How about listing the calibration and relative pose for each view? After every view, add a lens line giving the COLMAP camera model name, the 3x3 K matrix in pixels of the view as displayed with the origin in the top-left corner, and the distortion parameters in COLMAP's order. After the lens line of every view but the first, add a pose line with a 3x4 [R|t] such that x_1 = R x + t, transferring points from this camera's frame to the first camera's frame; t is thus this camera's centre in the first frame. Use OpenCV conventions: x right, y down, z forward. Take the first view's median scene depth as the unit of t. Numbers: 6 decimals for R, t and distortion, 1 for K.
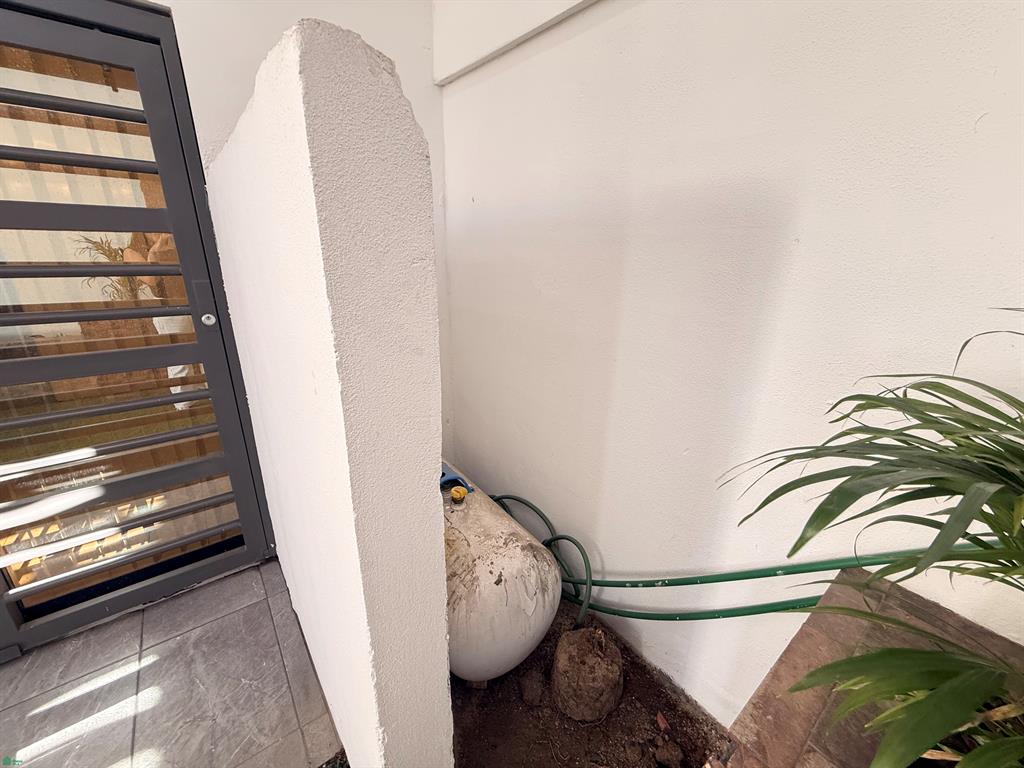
lens RADIAL K [[409.3, 0, 511.0], [0, 409.3, 381.8], [0, 0, 1]] dist [-0.000916, 0.000859]
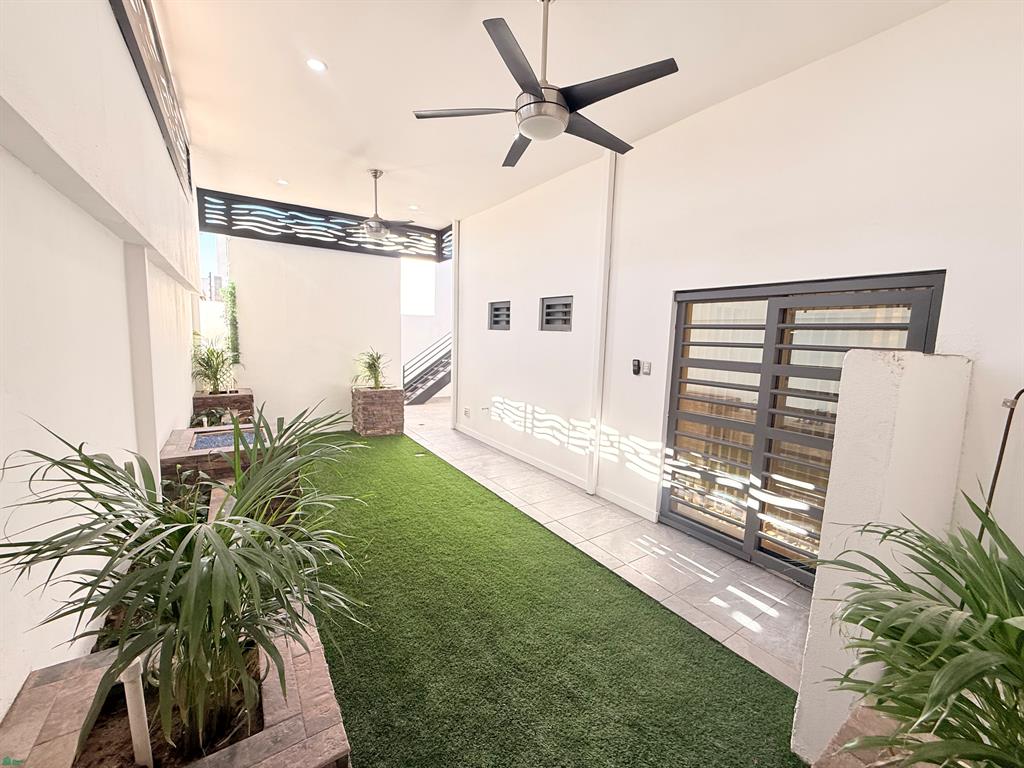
lens RADIAL K [[409.3, 0, 510.9], [0, 409.3, 385.7], [0, 0, 1]] dist [-0.000916, 0.000859]
pose [[-0.066505, 0.100031, -0.992759, 0.876085], [-0.342816, 0.932103, 0.116884, -0.008411], [0.937045, 0.348107, -0.027698, -0.408493]]
